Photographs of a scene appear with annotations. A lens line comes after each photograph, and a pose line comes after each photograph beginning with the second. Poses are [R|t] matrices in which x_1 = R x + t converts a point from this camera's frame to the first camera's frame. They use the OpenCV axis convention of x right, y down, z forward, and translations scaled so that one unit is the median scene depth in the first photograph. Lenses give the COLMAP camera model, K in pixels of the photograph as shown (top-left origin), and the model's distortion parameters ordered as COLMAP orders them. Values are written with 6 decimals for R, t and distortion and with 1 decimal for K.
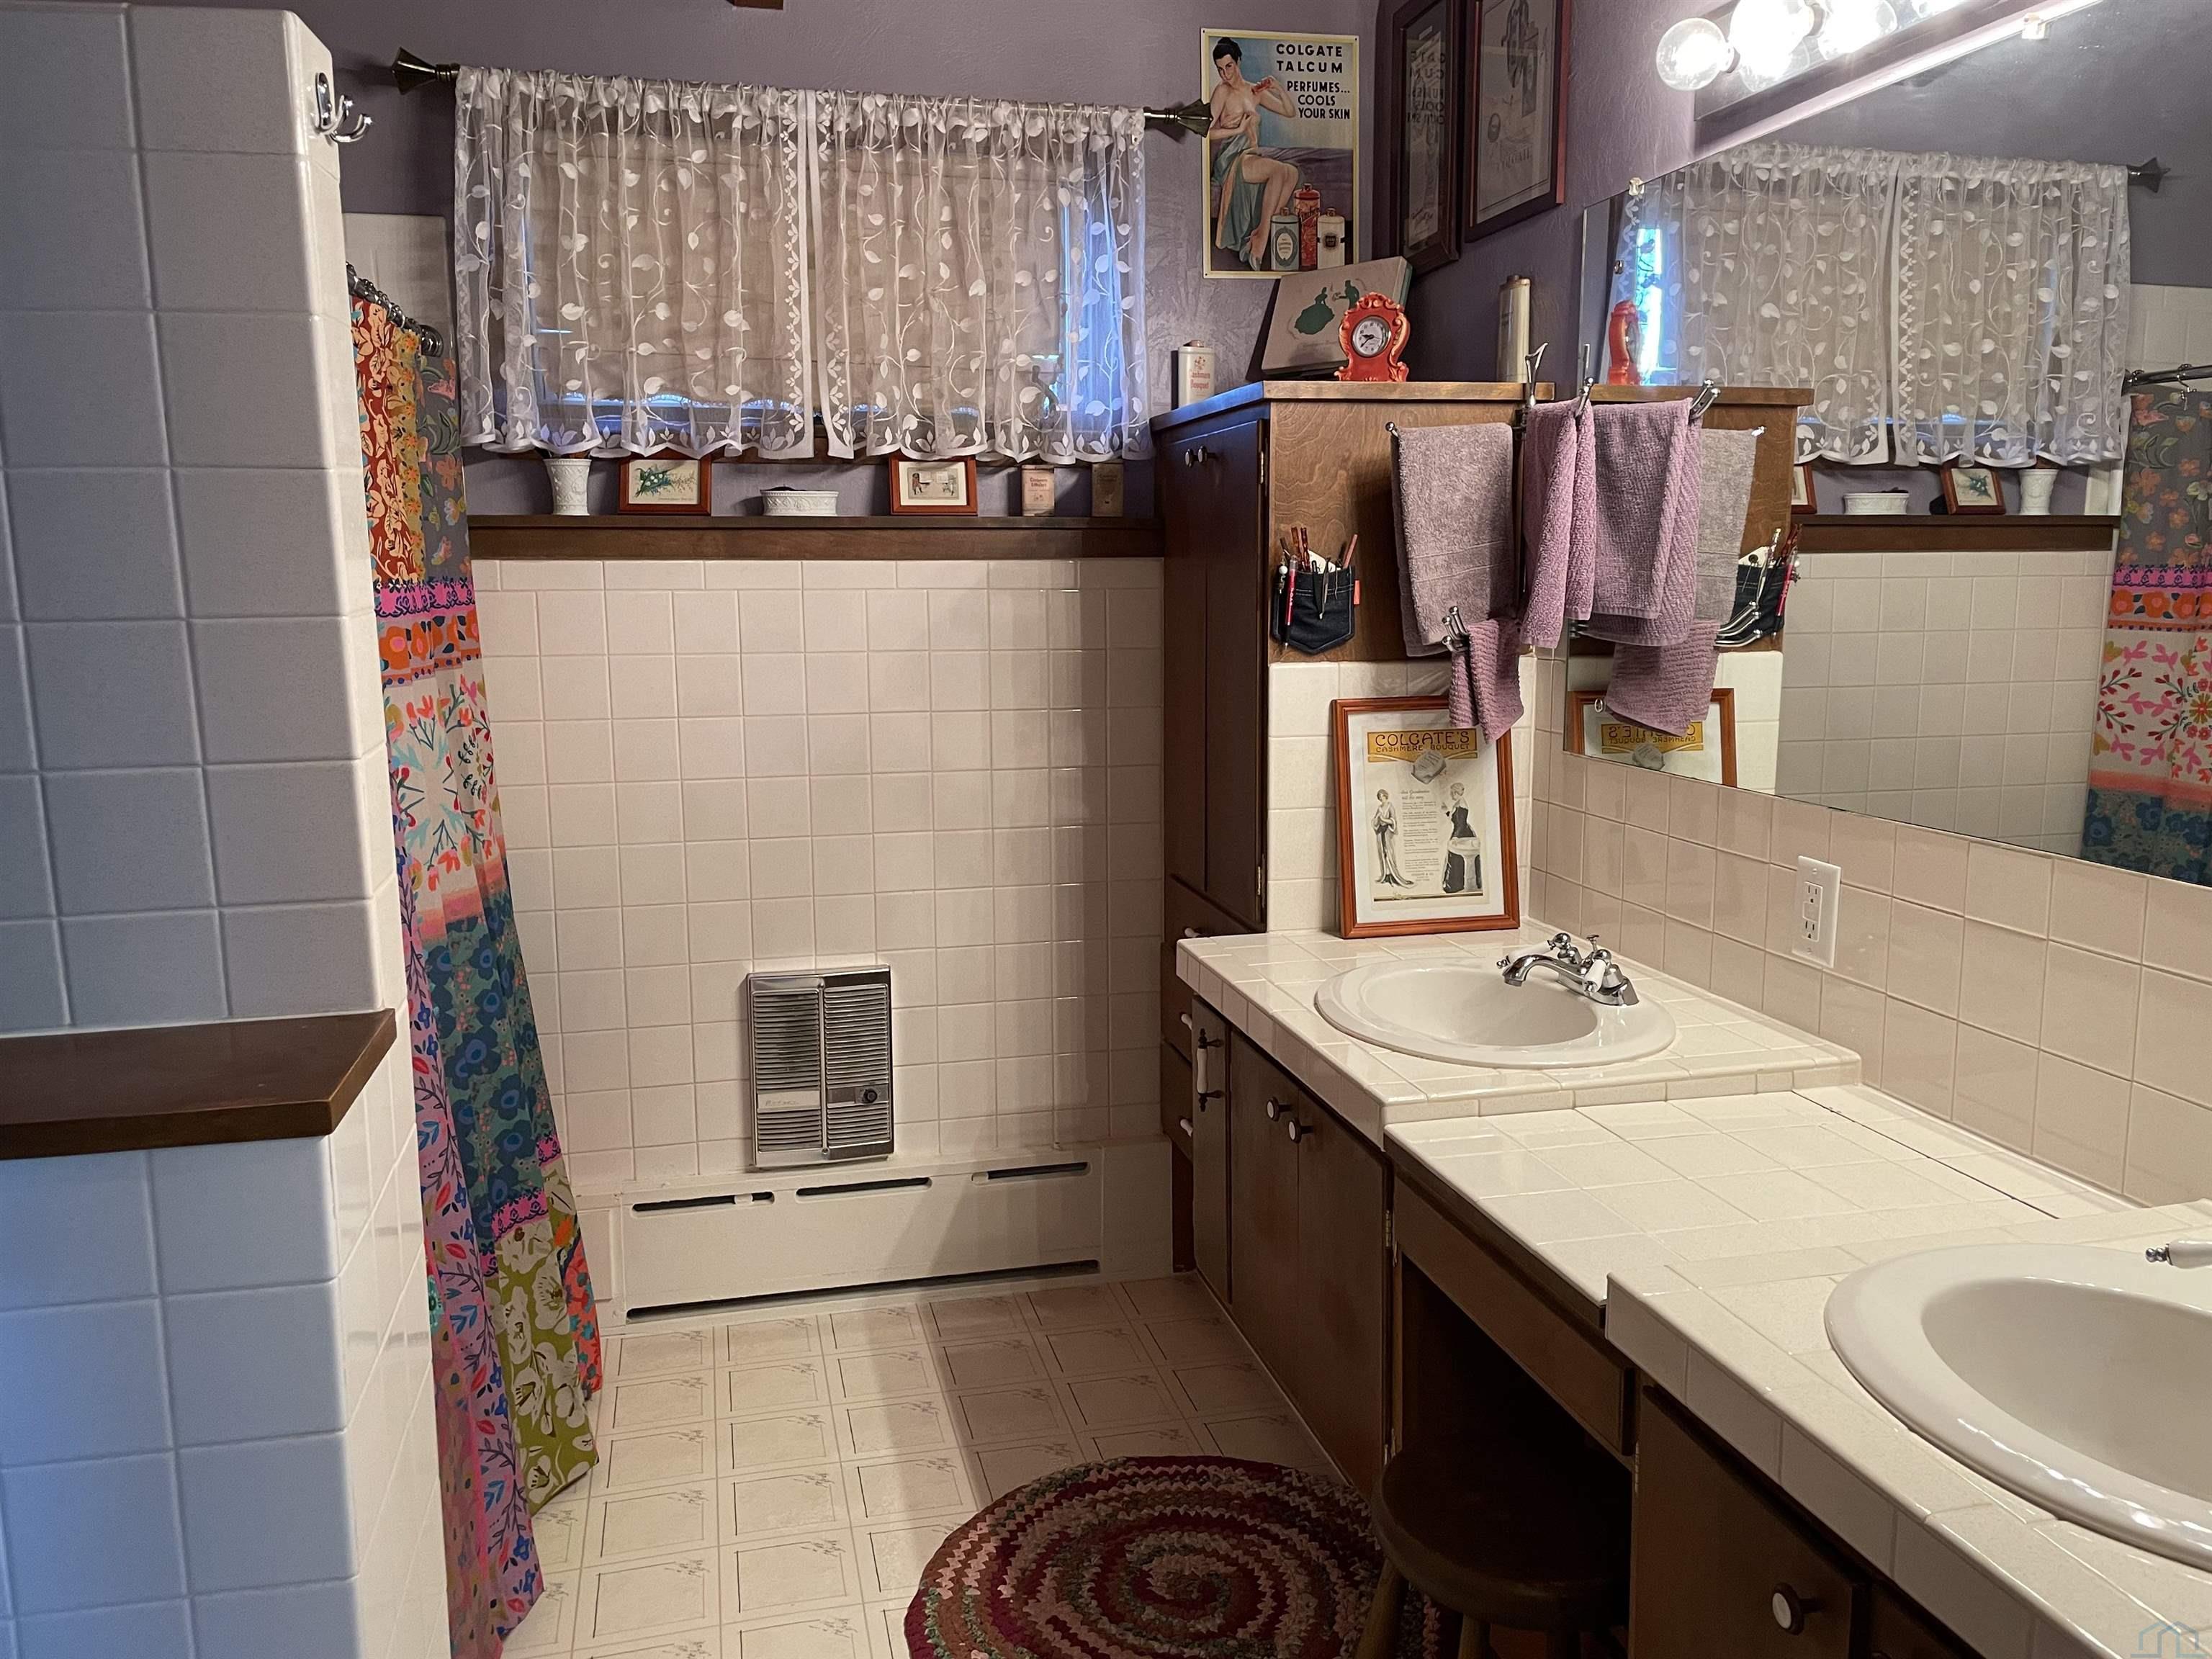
lens RADIAL K [[1698.7, 0, 1102.7], [0, 1698.7, 832.5], [0, 0, 1]] dist [0.042591, 0.000236]
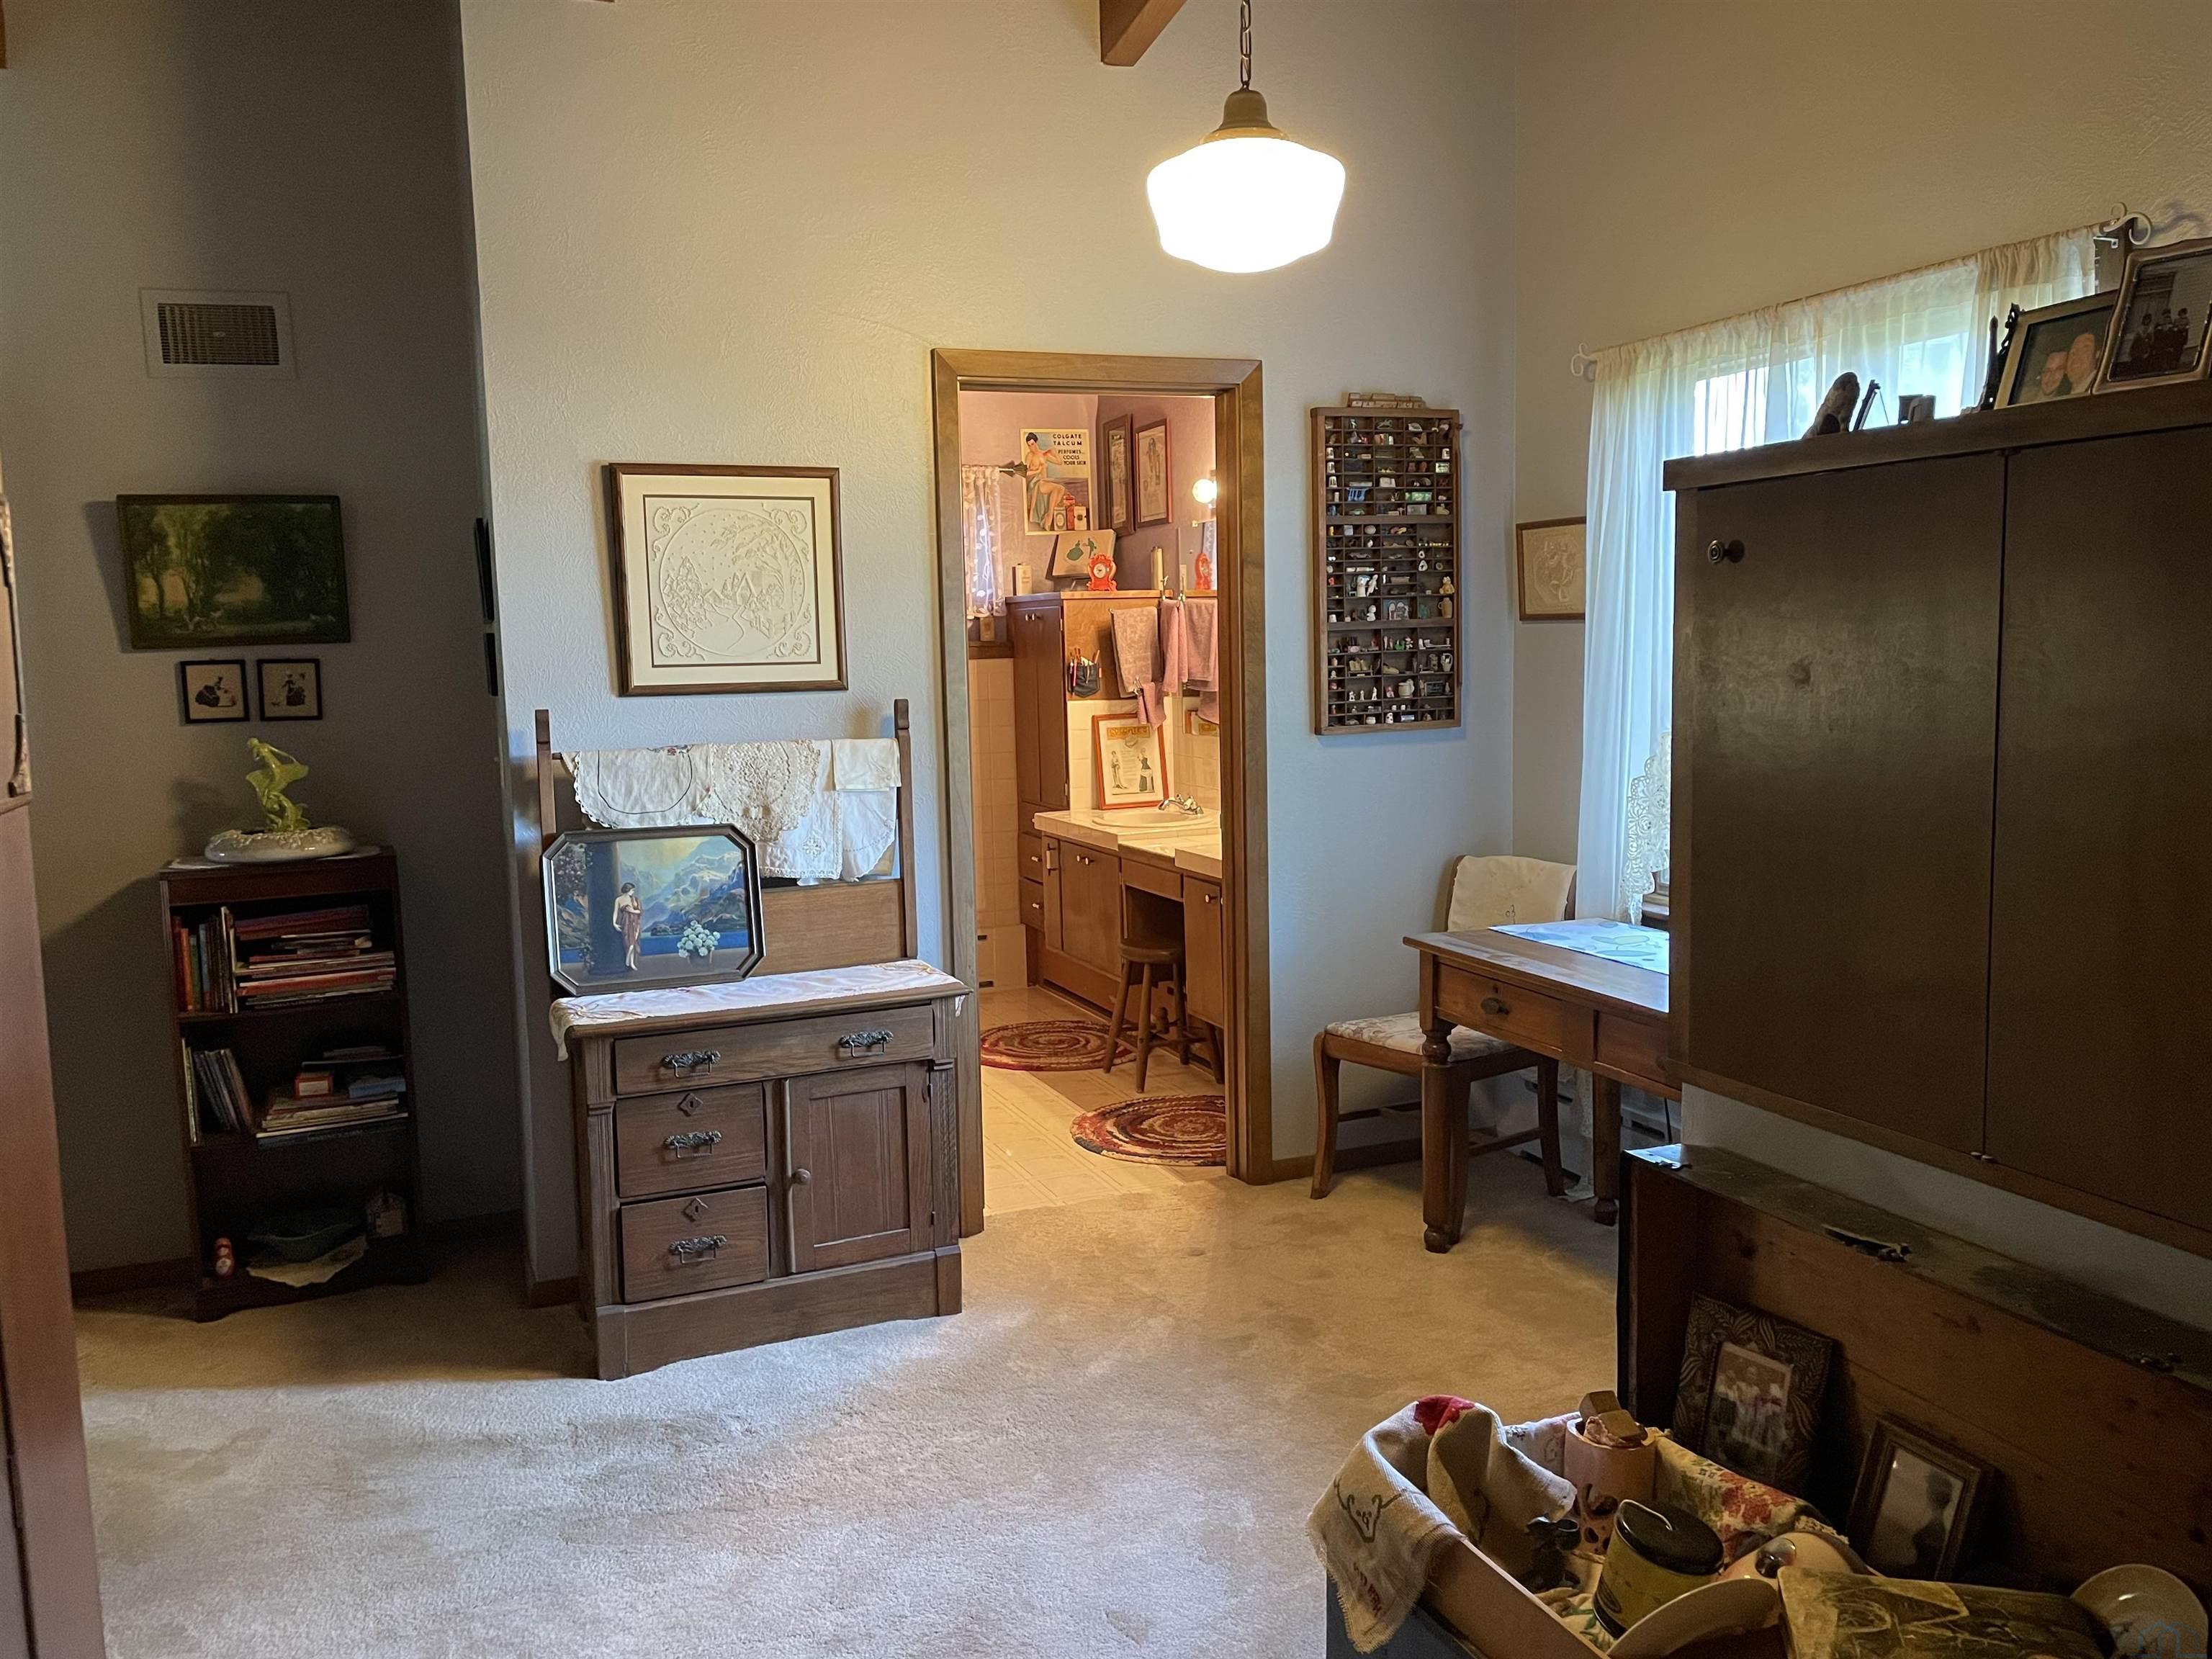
lens RADIAL K [[1698.7, 0, 1108.4], [0, 1698.7, 831.3], [0, 0, 1]] dist [0.042591, 0.000236]
pose [[0.986963, -0.036783, 0.156688, -0.237336], [0.043610, 0.998233, -0.040360, 0.191907], [-0.154926, 0.046667, 0.986823, -1.449607]]
